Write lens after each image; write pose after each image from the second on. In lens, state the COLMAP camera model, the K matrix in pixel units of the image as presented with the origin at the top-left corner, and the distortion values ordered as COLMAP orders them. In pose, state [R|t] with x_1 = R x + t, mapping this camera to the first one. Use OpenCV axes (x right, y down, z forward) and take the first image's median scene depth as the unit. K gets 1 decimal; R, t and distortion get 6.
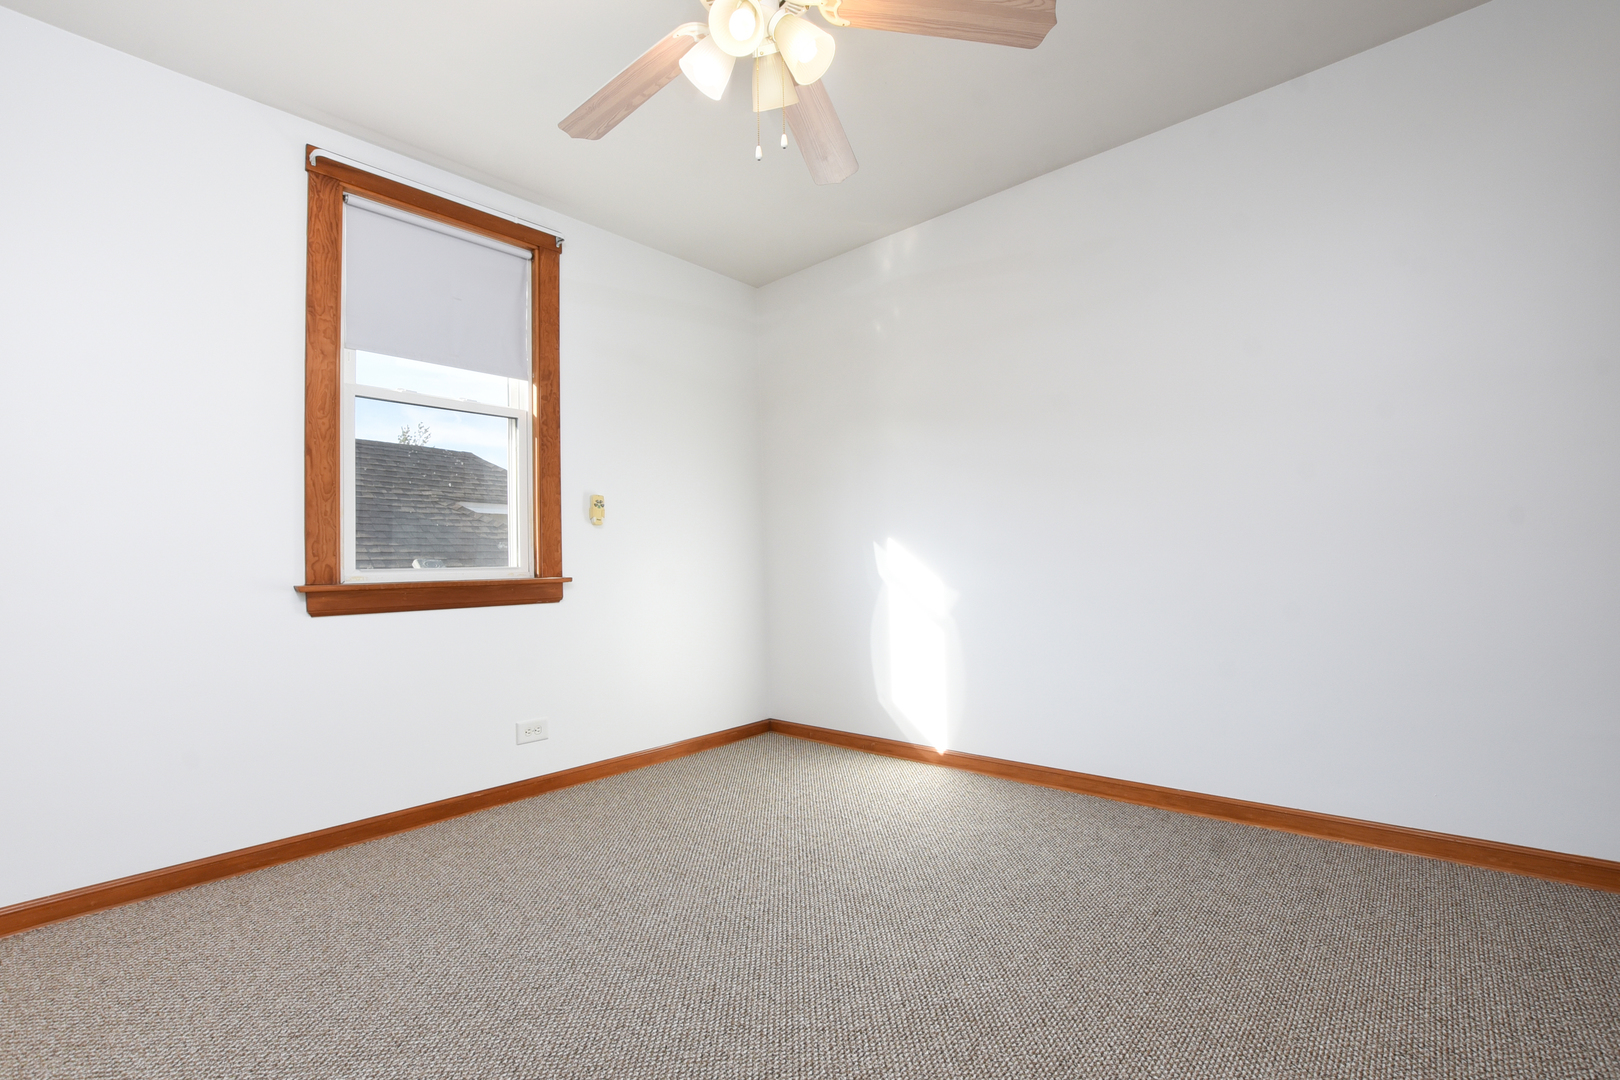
lens RADIAL K [[723.0, 0, 807.0], [0, 723.0, 545.6], [0, 0, 1]] dist [-0.035845, 0.004237]
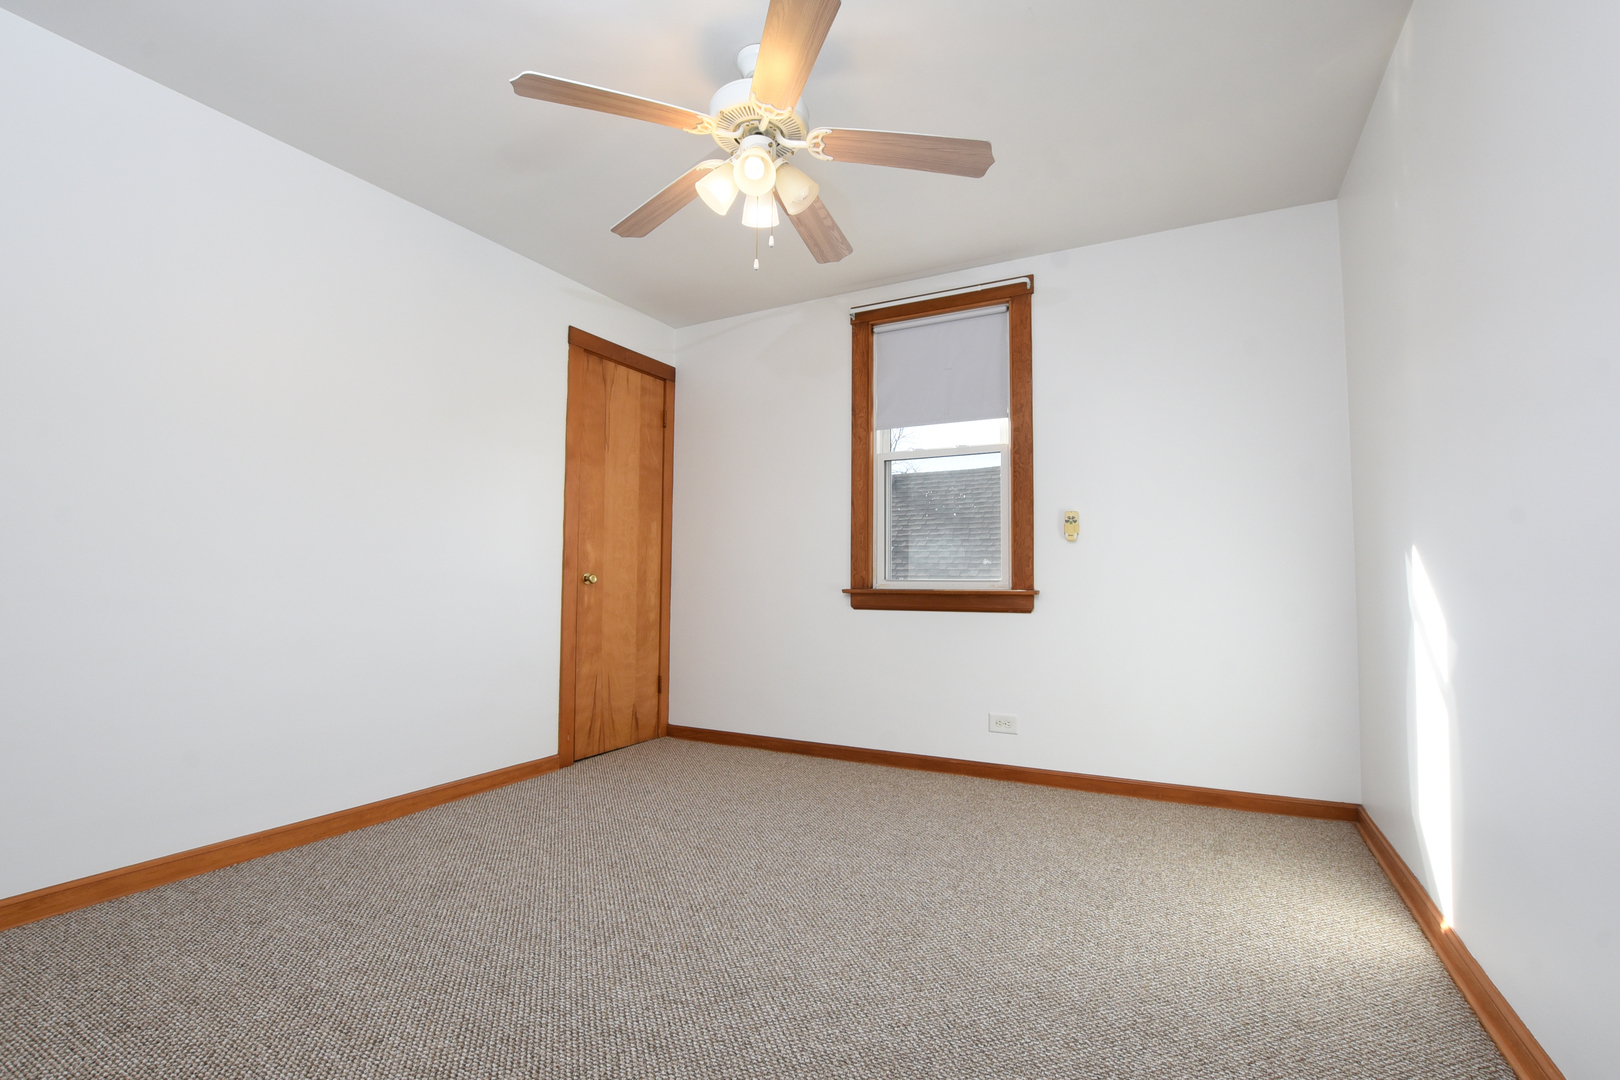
lens RADIAL K [[723.0, 0, 796.3], [0, 723.0, 529.3], [0, 0, 1]] dist [-0.035845, 0.004237]
pose [[0.228388, -0.034319, -0.972965, 0.701659], [0.019231, 0.999343, -0.030736, -0.024204], [0.973380, -0.011691, 0.228898, 0.434970]]
